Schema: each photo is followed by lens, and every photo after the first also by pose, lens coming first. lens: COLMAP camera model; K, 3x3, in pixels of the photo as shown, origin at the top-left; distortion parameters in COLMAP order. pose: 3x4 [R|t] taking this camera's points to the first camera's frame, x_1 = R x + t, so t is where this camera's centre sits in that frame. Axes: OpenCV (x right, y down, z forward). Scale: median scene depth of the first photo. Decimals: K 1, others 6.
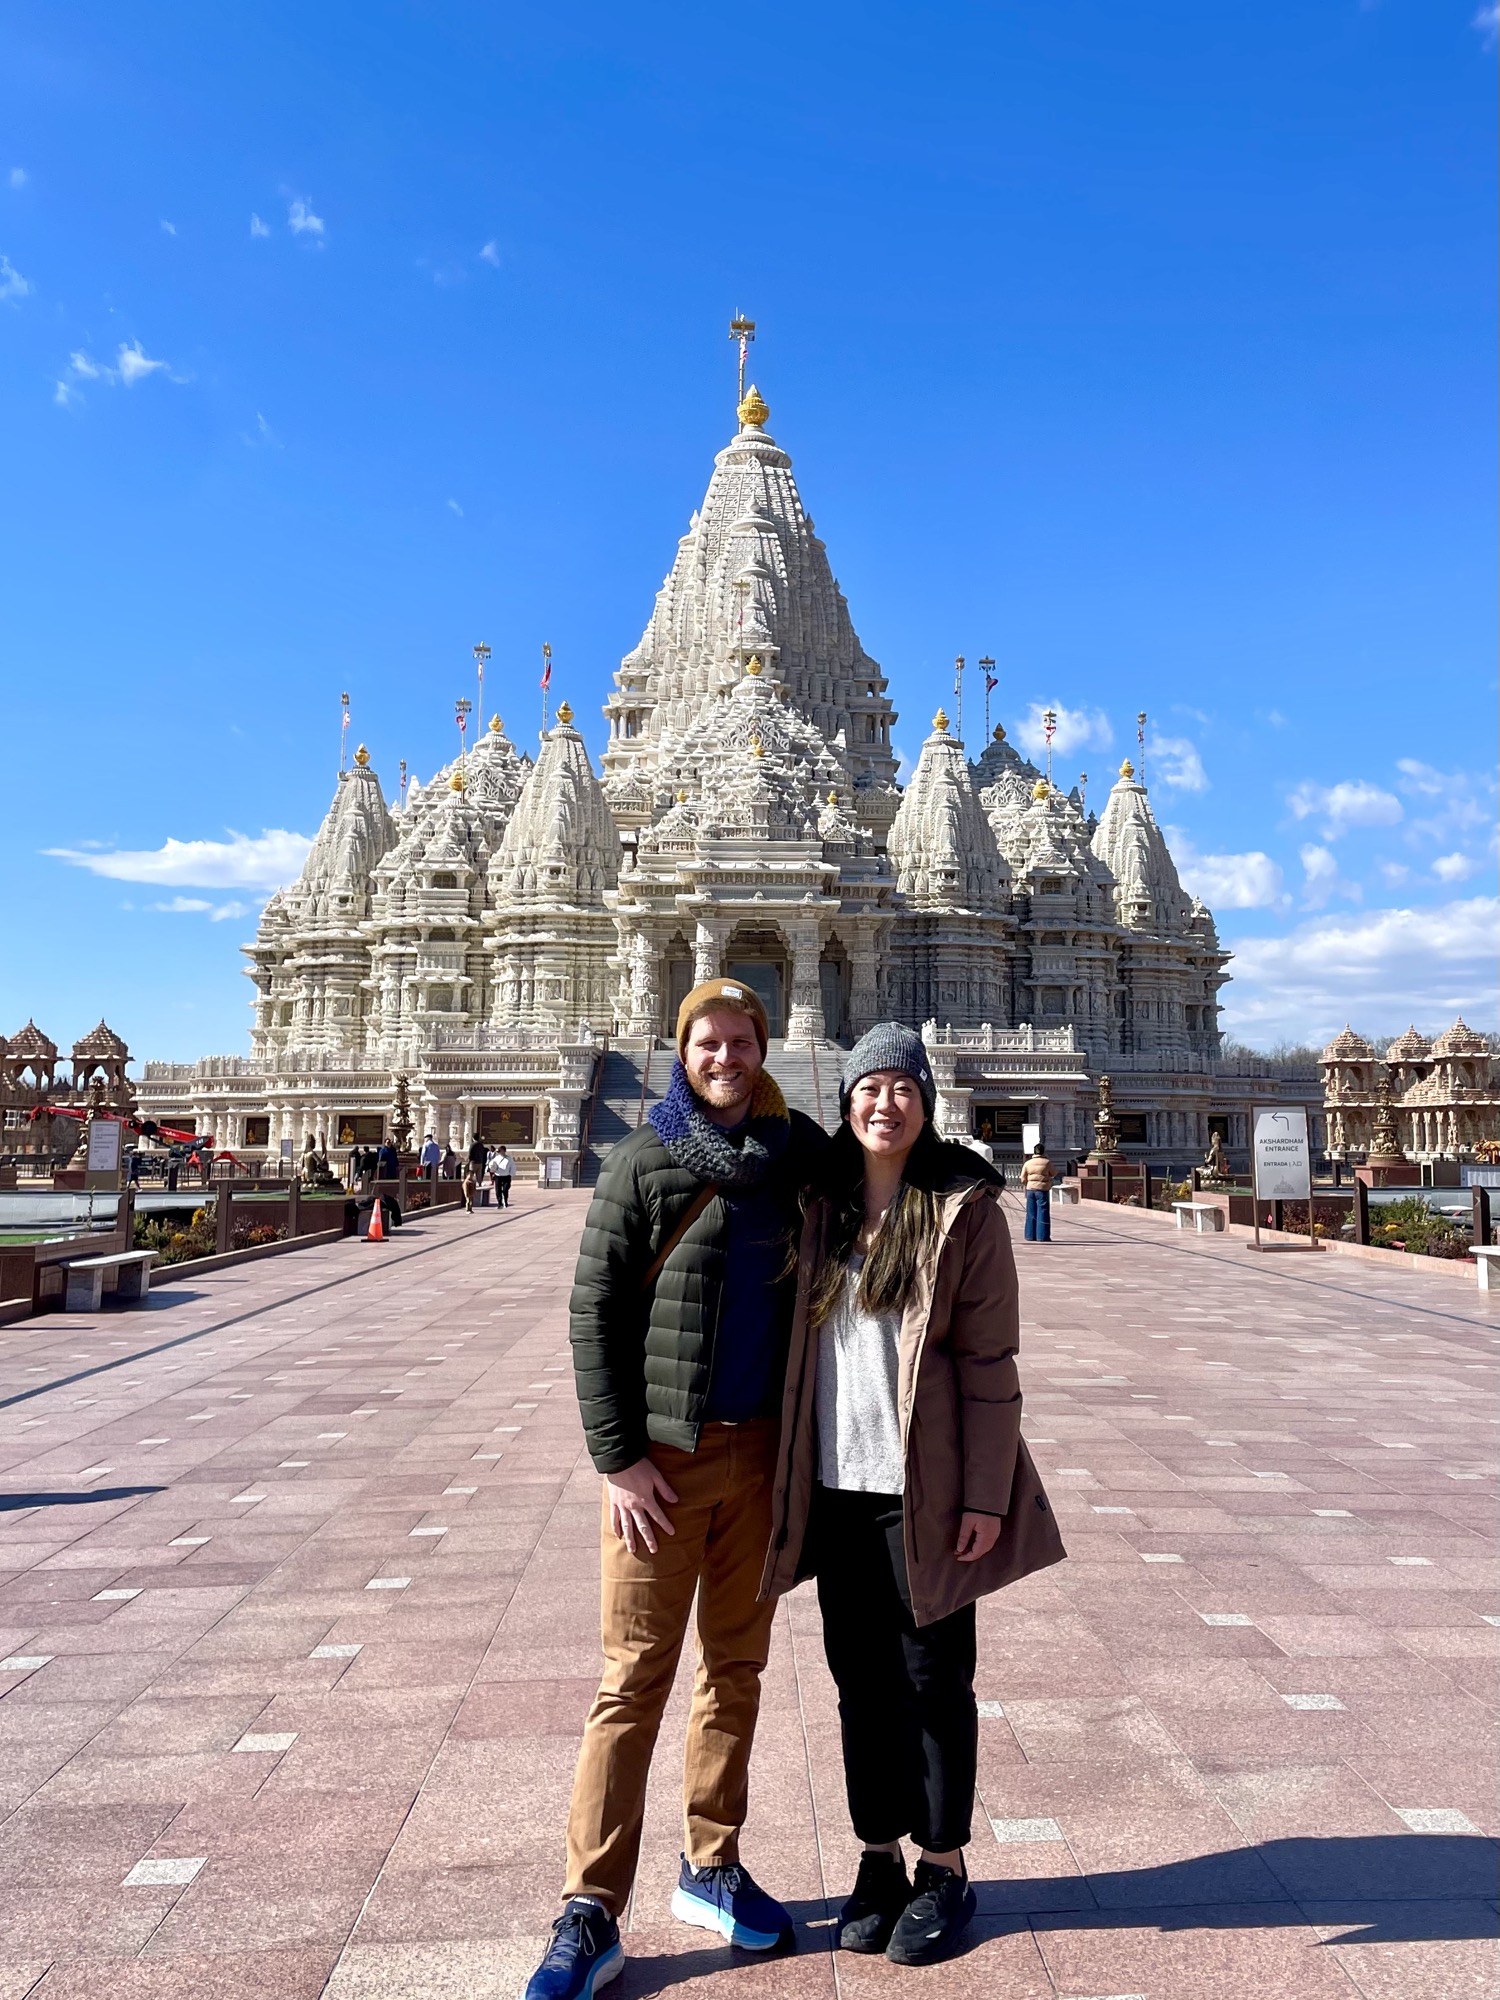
lens RADIAL K [[1887.5, 0, 891.4], [0, 1887.5, 860.9], [0, 0, 1]] dist [0.079932, 0.000000]
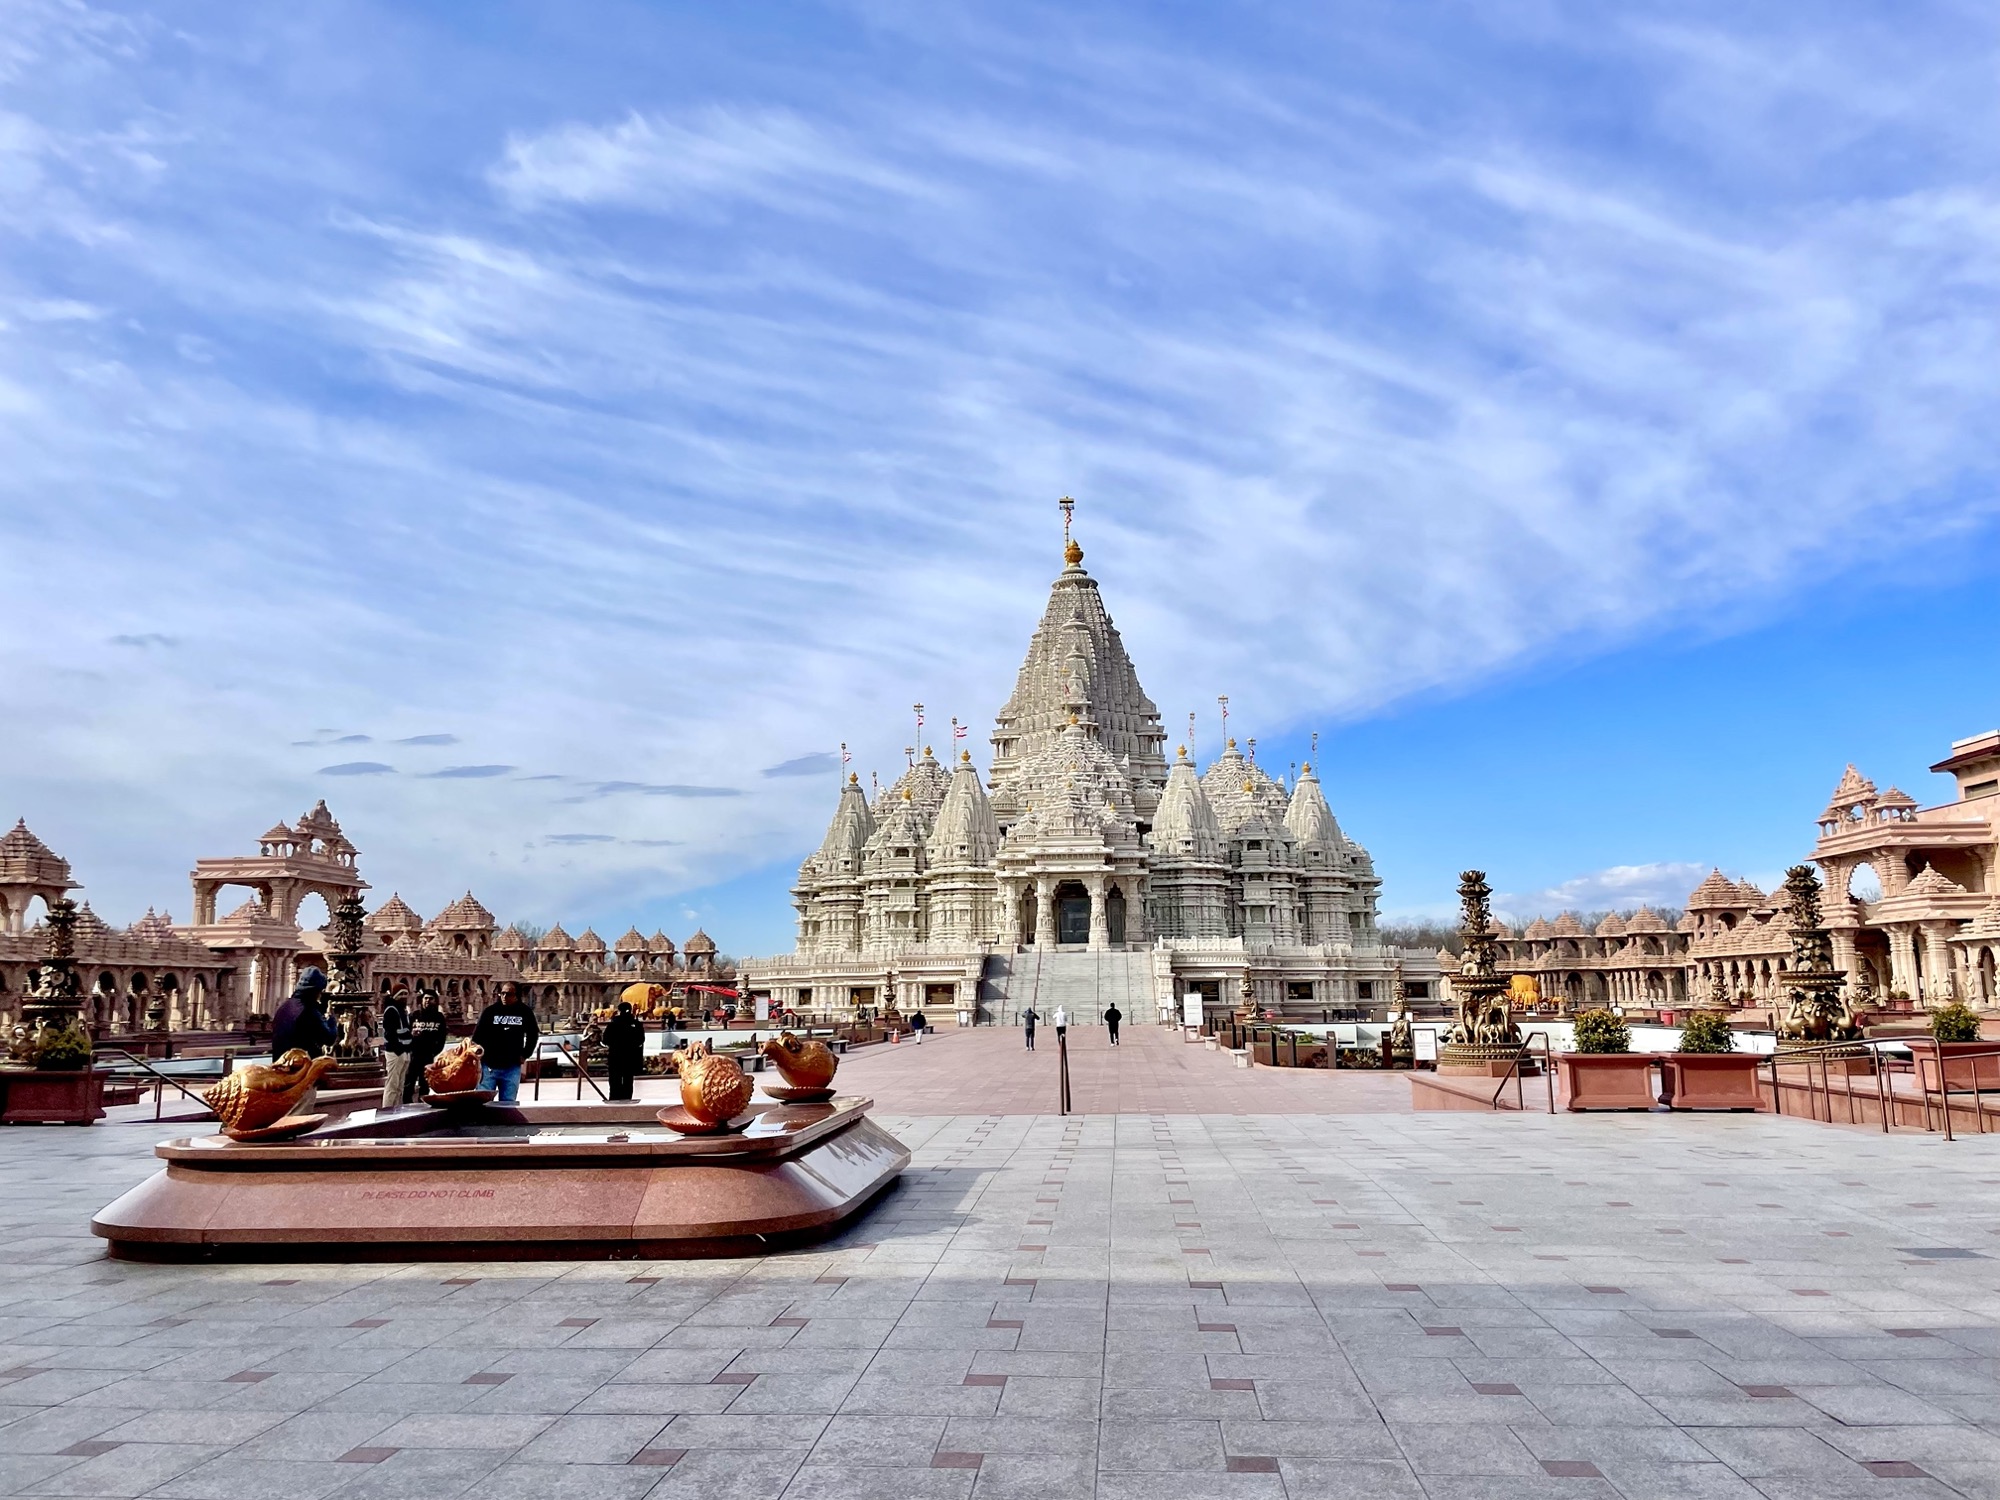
lens RADIAL K [[1544.3, 0, 1002.3], [0, 1544.3, 704.6], [0, 0, 1]] dist [0.082072, -0.044426]
pose [[0.986752, -0.042543, -0.156560, 0.087342], [0.036596, 0.998502, -0.040675, -0.065247], [0.158056, 0.034407, 0.986831, -0.410361]]
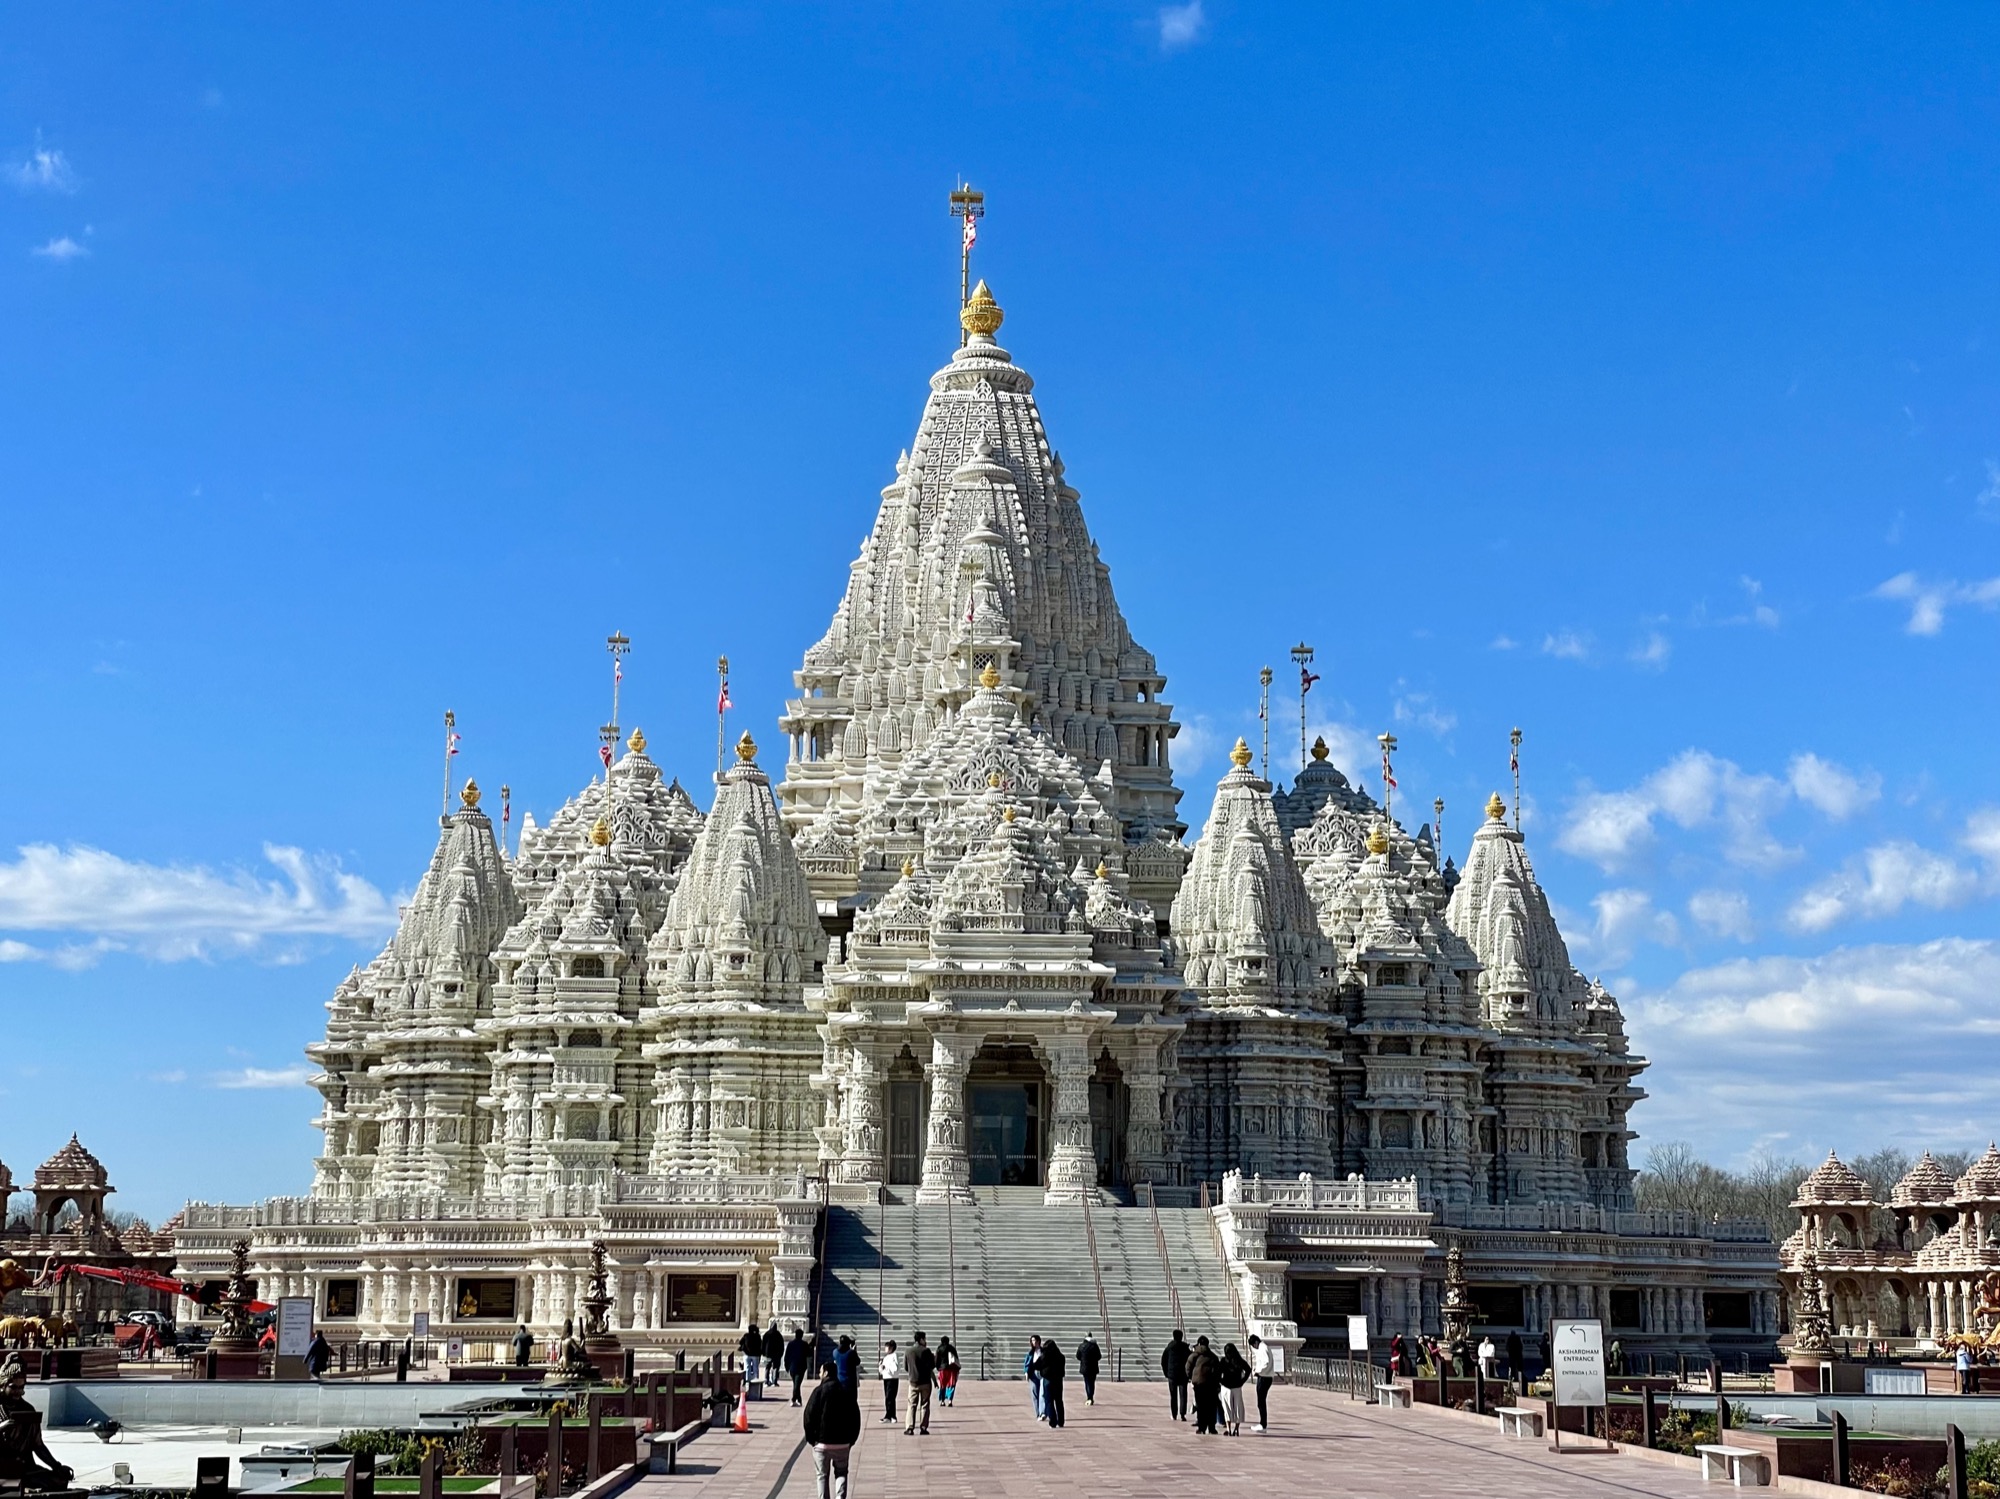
lens RADIAL K [[3075.1, 0, 963.1], [0, 3075.1, 696.0], [0, 0, 1]] dist [0.120239, 0.000000]
pose [[0.998257, -0.003357, -0.058918, -0.011959], [0.000674, 0.998964, -0.045498, -0.041988], [0.059009, 0.045379, 0.997225, -0.232793]]
